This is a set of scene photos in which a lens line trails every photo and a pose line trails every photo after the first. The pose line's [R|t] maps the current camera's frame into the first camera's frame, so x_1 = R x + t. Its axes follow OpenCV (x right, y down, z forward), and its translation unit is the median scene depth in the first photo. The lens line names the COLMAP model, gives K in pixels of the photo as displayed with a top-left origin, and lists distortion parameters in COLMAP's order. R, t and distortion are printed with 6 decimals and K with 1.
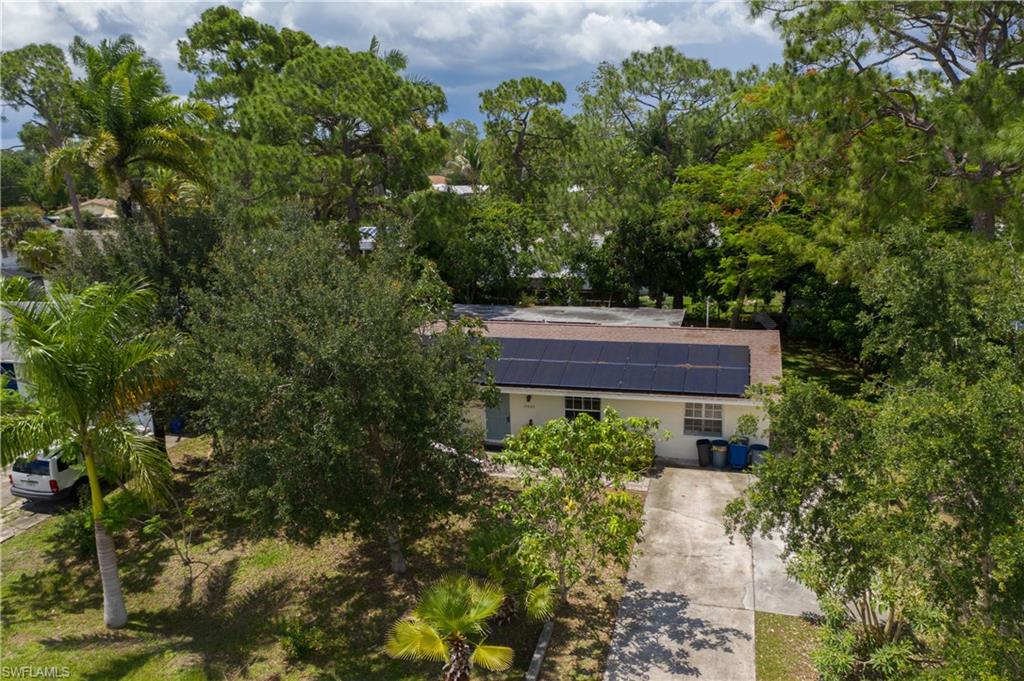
lens RADIAL K [[799.3, 0, 512.0], [0, 799.3, 340.5], [0, 0, 1]] dist [0.000252, 0.002046]
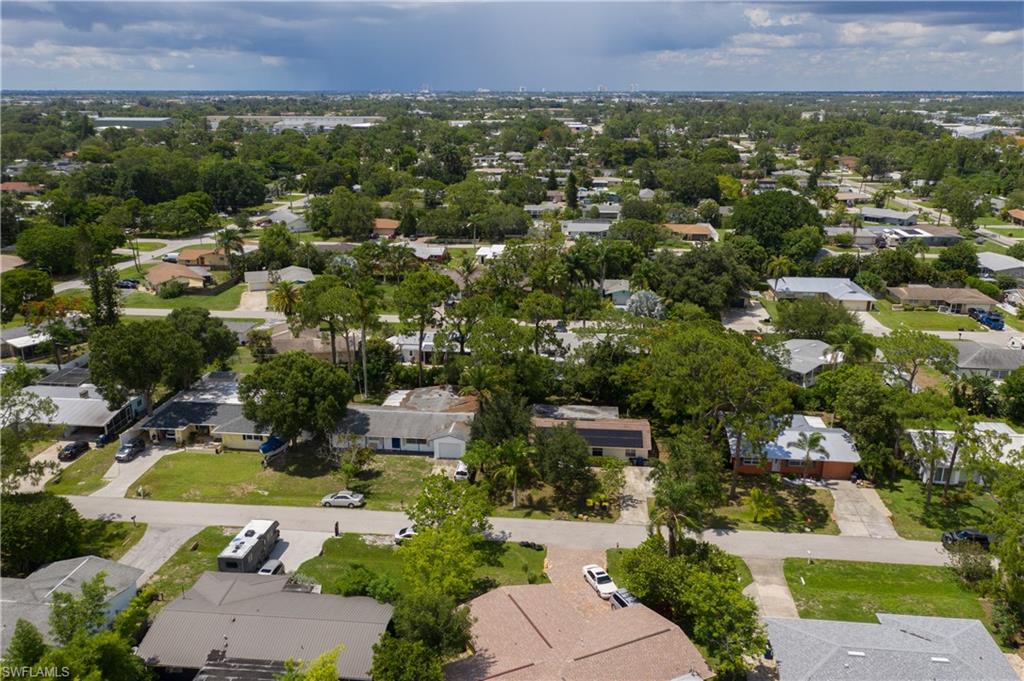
lens RADIAL K [[813.6, 0, 514.5], [0, 813.6, 300.4], [0, 0, 1]] dist [-0.002260, 0.008883]
pose [[0.985162, -0.007887, 0.171444, -1.278006], [0.007807, 0.999969, 0.001143, -0.841557], [-0.171447, 0.000212, 0.985193, -3.602683]]
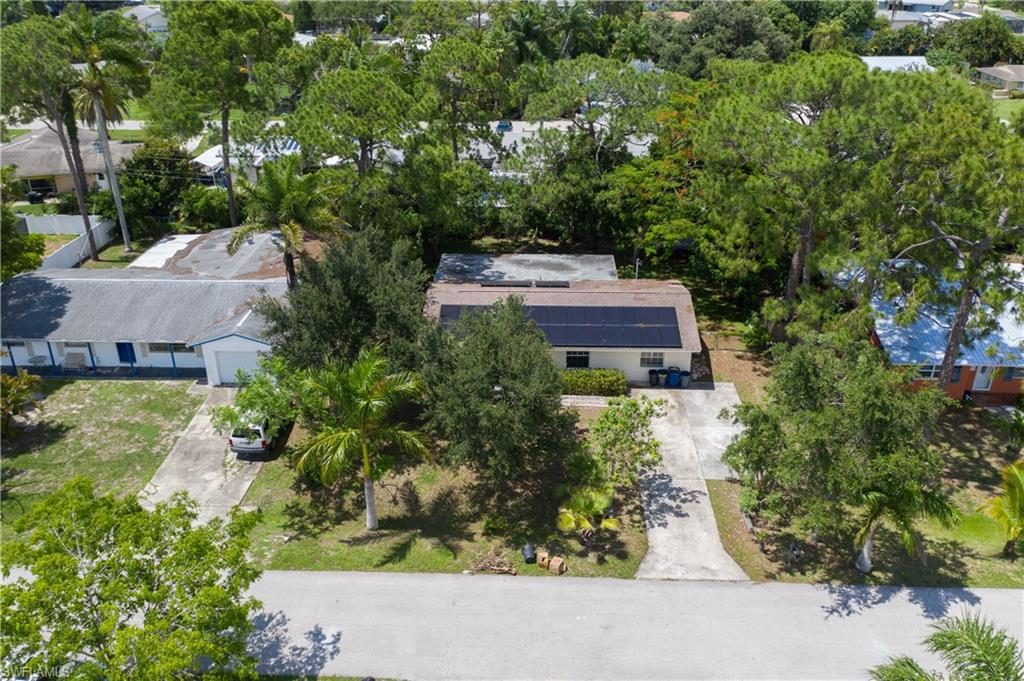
lens RADIAL K [[813.6, 0, 514.5], [0, 813.6, 300.4], [0, 0, 1]] dist [-0.002260, 0.008883]
pose [[0.974021, -0.073222, 0.214292, -0.526333], [0.031875, 0.981192, 0.190384, -0.469466], [-0.224201, -0.178608, 0.958036, -0.707460]]
